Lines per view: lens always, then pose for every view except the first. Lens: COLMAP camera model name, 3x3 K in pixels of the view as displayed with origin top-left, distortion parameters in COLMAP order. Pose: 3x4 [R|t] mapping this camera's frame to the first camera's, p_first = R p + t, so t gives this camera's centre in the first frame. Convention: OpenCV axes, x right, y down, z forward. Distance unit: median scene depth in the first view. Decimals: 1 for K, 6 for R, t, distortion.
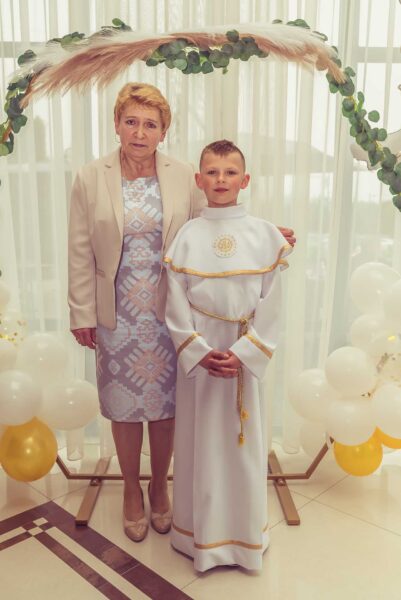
lens RADIAL K [[549.5, 0, 200.8], [0, 549.5, 305.8], [0, 0, 1]] dist [0.008812, -0.003906]
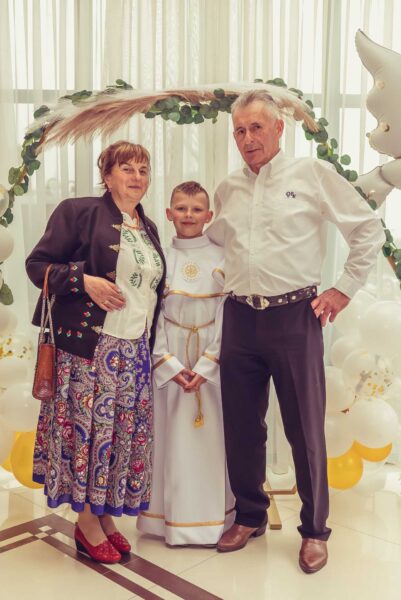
lens RADIAL K [[661.0, 0, 196.7], [0, 661.0, 297.0], [0, 0, 1]] dist [0.023694, 0.000000]
pose [[0.999530, 0.001163, -0.030650, 0.051880], [-0.003571, 0.996899, -0.078614, 0.044472], [0.030463, 0.078686, 0.996434, -0.345266]]
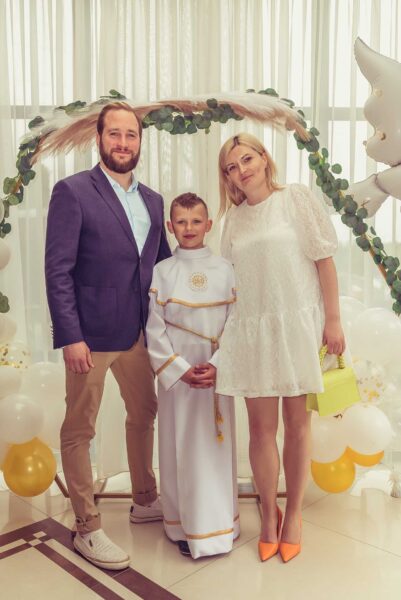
lens RADIAL K [[549.5, 0, 195.5], [0, 549.5, 297.5], [0, 0, 1]] dist [0.008812, -0.003906]
pose [[0.999891, -0.005371, -0.013722, 0.035043], [0.004166, 0.996251, -0.086413, 0.021025], [0.014135, 0.086346, 0.996165, -0.124525]]
